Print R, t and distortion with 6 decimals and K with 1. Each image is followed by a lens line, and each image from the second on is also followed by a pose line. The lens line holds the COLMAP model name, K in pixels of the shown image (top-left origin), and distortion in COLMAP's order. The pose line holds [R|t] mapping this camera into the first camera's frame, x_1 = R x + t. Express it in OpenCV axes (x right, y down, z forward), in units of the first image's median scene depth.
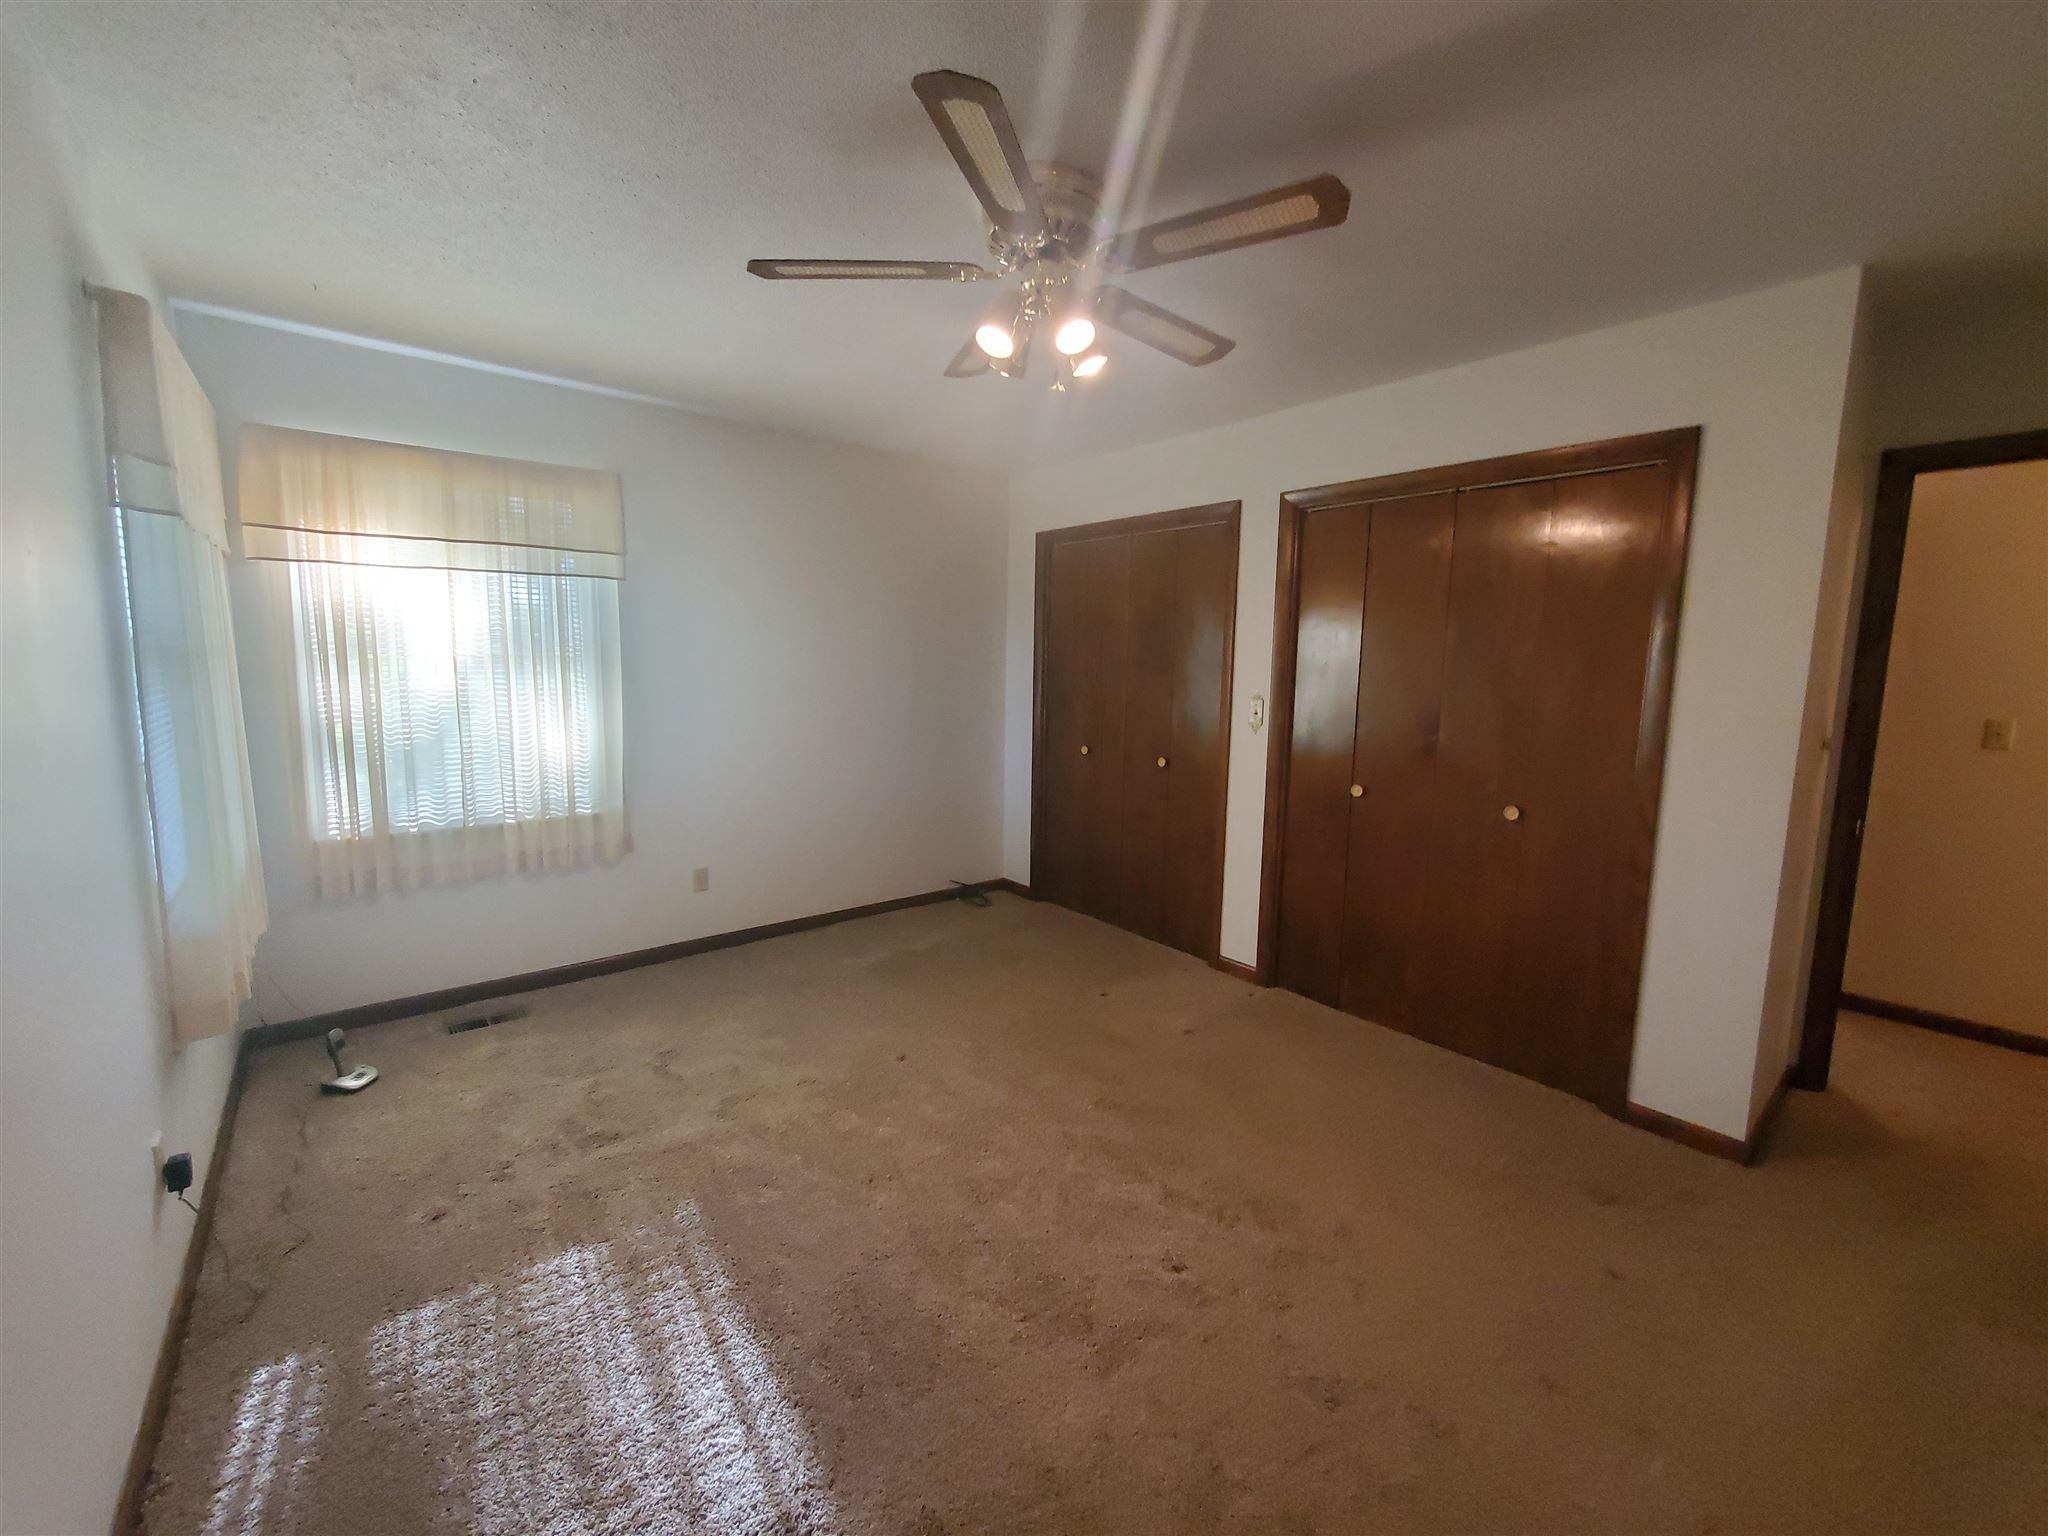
lens RADIAL K [[806.7, 0, 1025.6], [0, 806.7, 754.6], [0, 0, 1]] dist [0.003884, -0.000709]
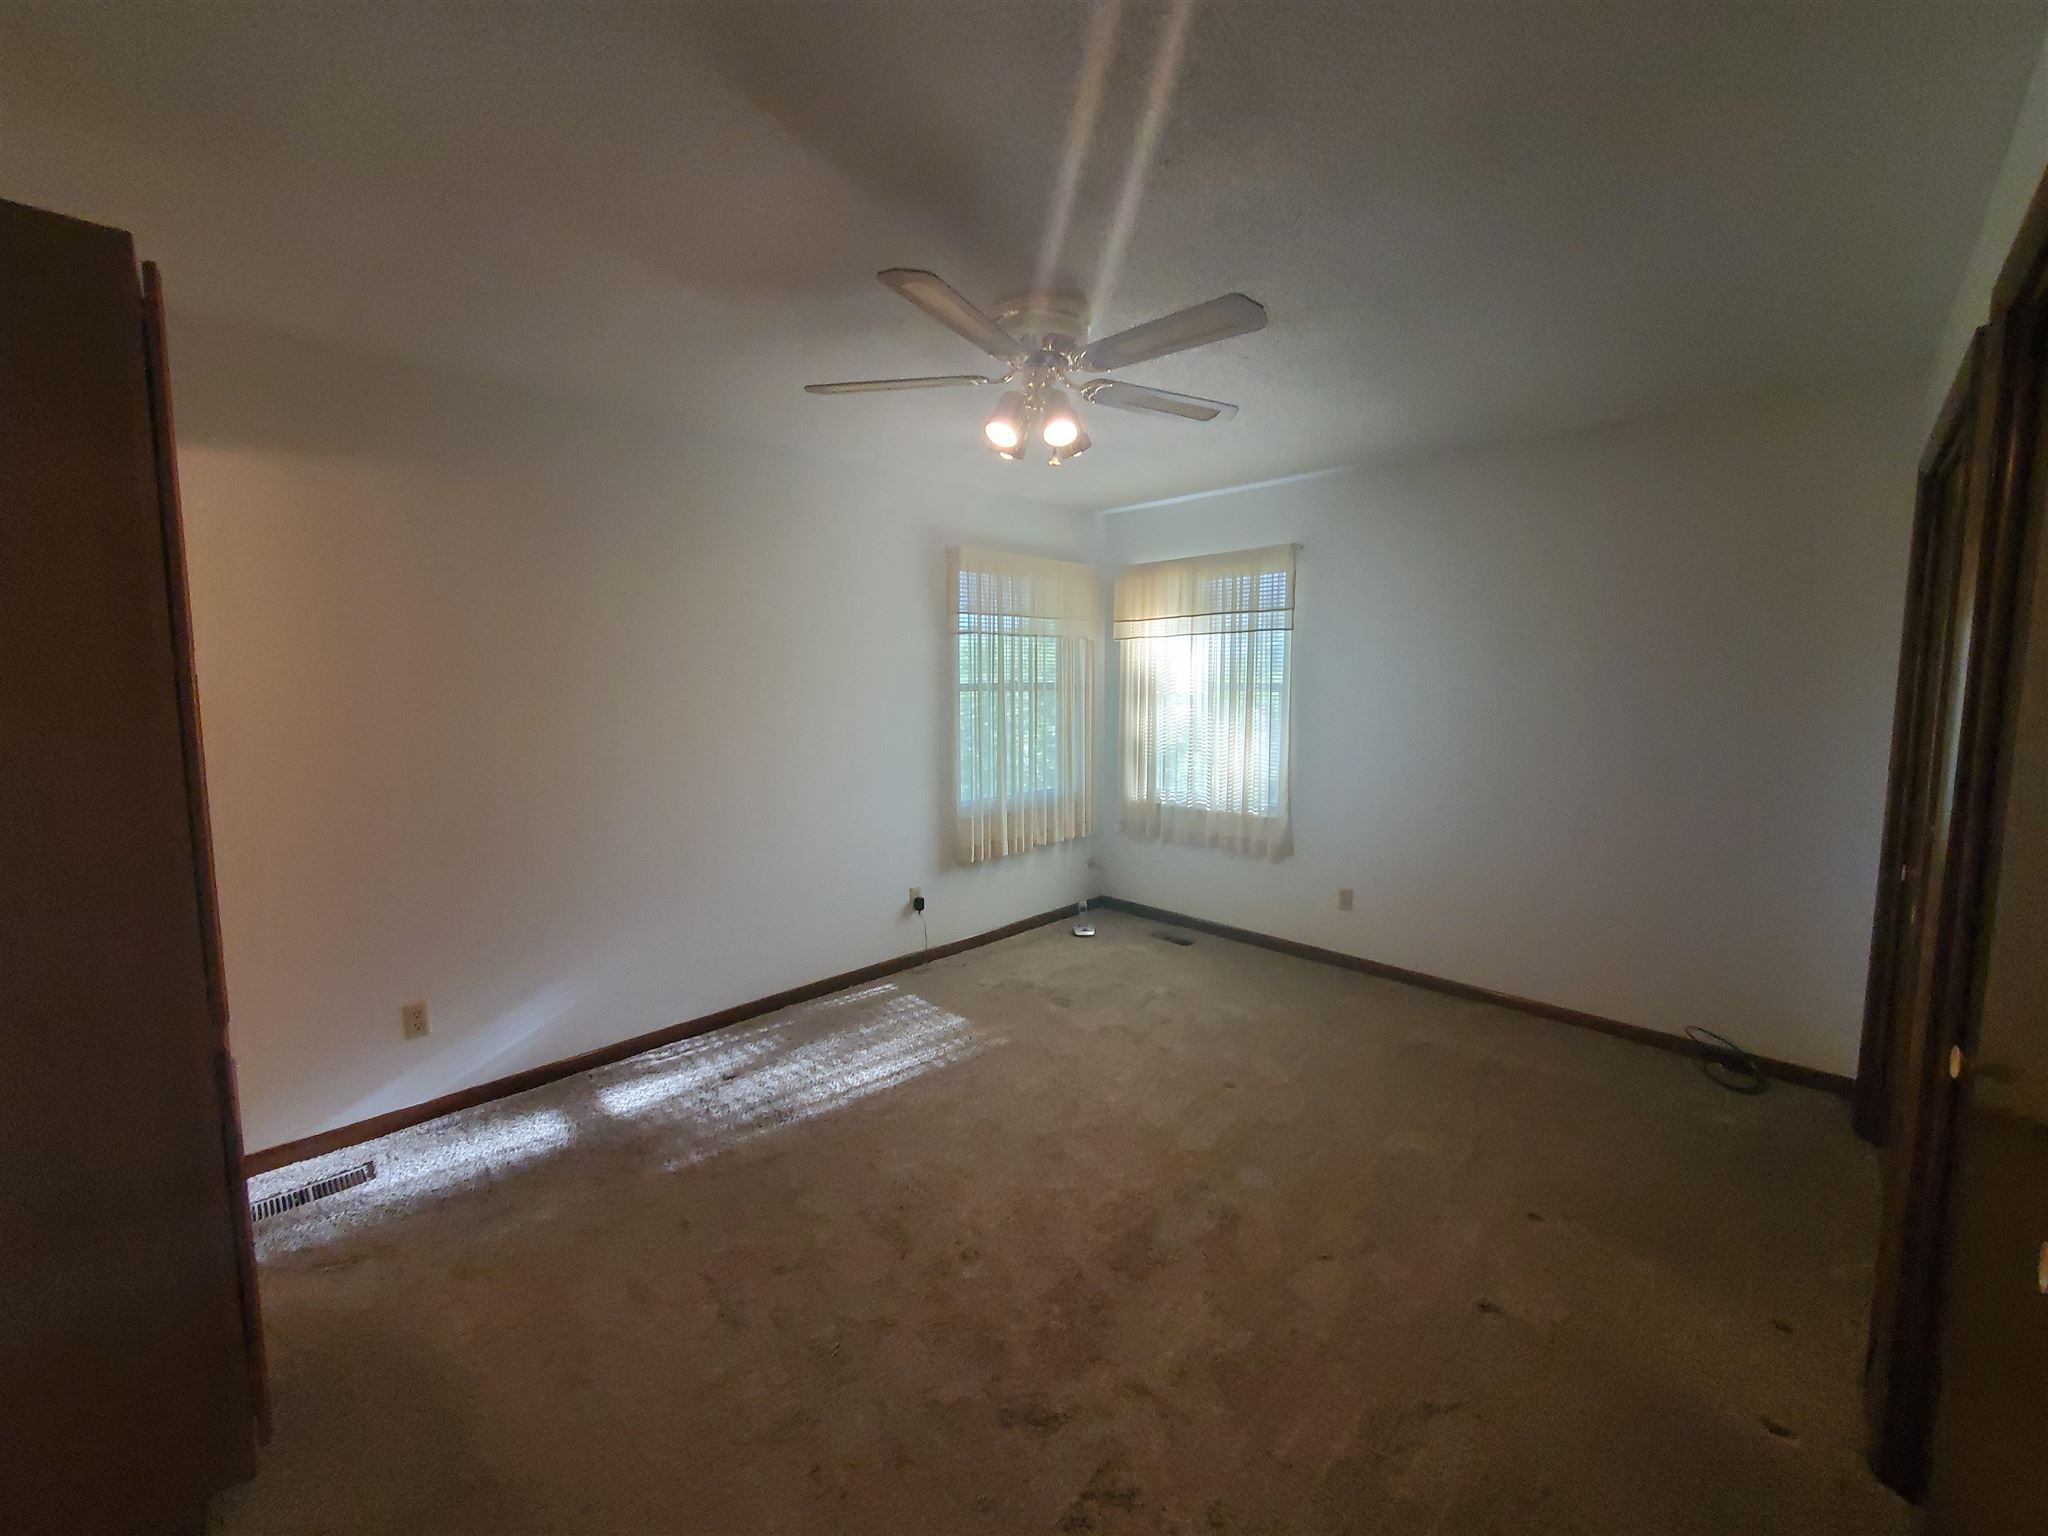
lens RADIAL K [[806.7, 0, 1025.6], [0, 806.7, 754.6], [0, 0, 1]] dist [0.003884, -0.000709]
pose [[0.101929, 0.078499, -0.991690, 0.747045], [-0.116127, 0.991005, 0.066509, -0.071463], [0.987990, 0.108383, 0.110128, 0.543665]]
